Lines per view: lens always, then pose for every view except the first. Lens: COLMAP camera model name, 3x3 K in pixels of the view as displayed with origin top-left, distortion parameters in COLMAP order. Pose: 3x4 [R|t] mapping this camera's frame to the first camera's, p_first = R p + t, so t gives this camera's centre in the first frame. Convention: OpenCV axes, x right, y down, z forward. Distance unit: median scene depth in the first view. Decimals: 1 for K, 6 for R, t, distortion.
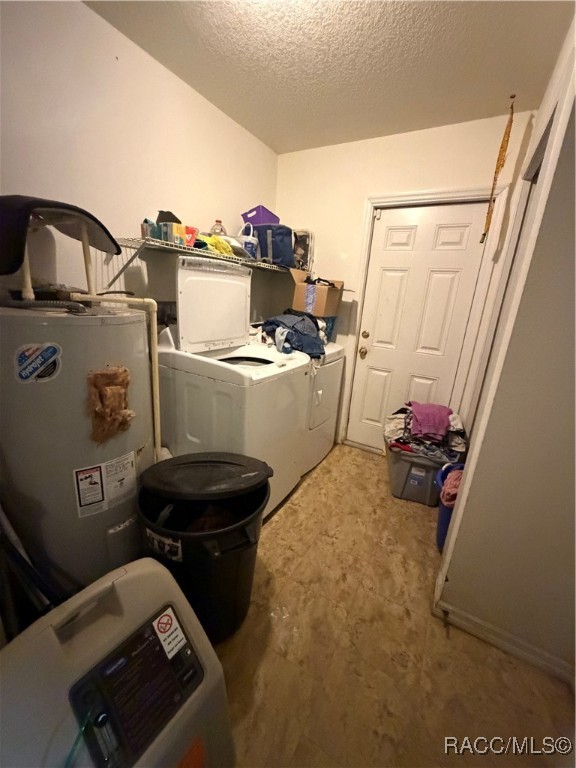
lens RADIAL K [[305.5, 0, 288.0], [0, 305.5, 384.0], [0, 0, 1]] dist [-0.001486, 0.000480]
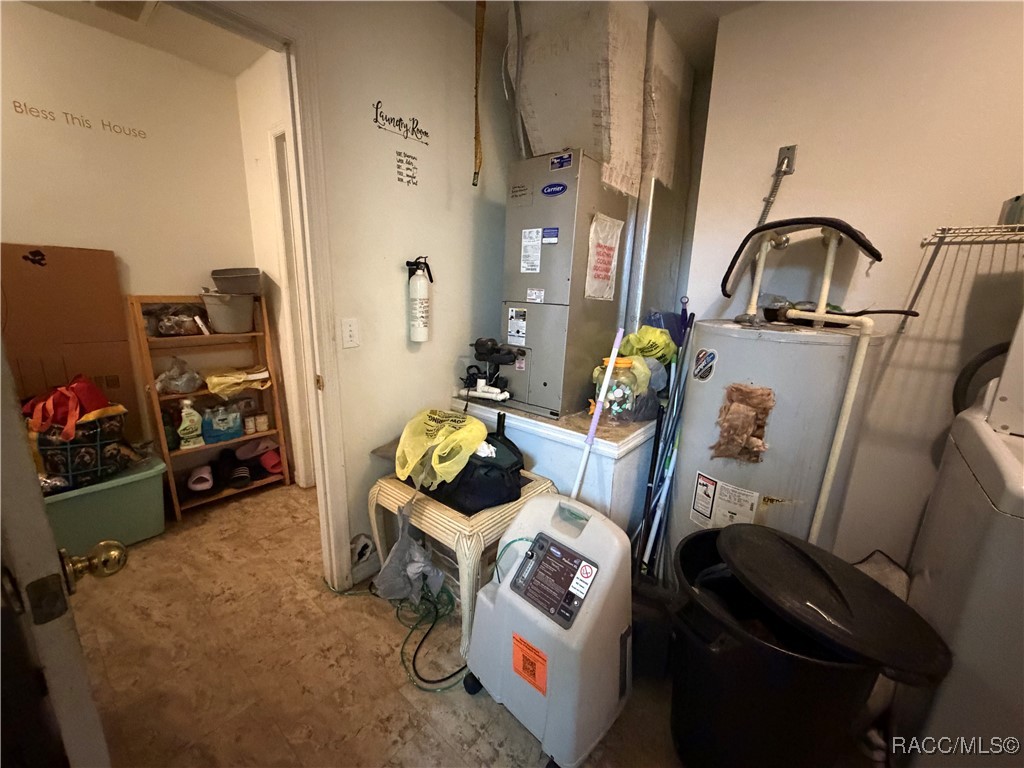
lens RADIAL K [[417.4, 0, 512.0], [0, 417.4, 384.0], [0, 0, 1]] dist [-0.001197, 0.000051]
pose [[-0.149101, 0.168055, -0.974436, 0.833924], [-0.318694, 0.924700, 0.208241, -0.099496], [0.936057, 0.341596, -0.084316, 0.474346]]
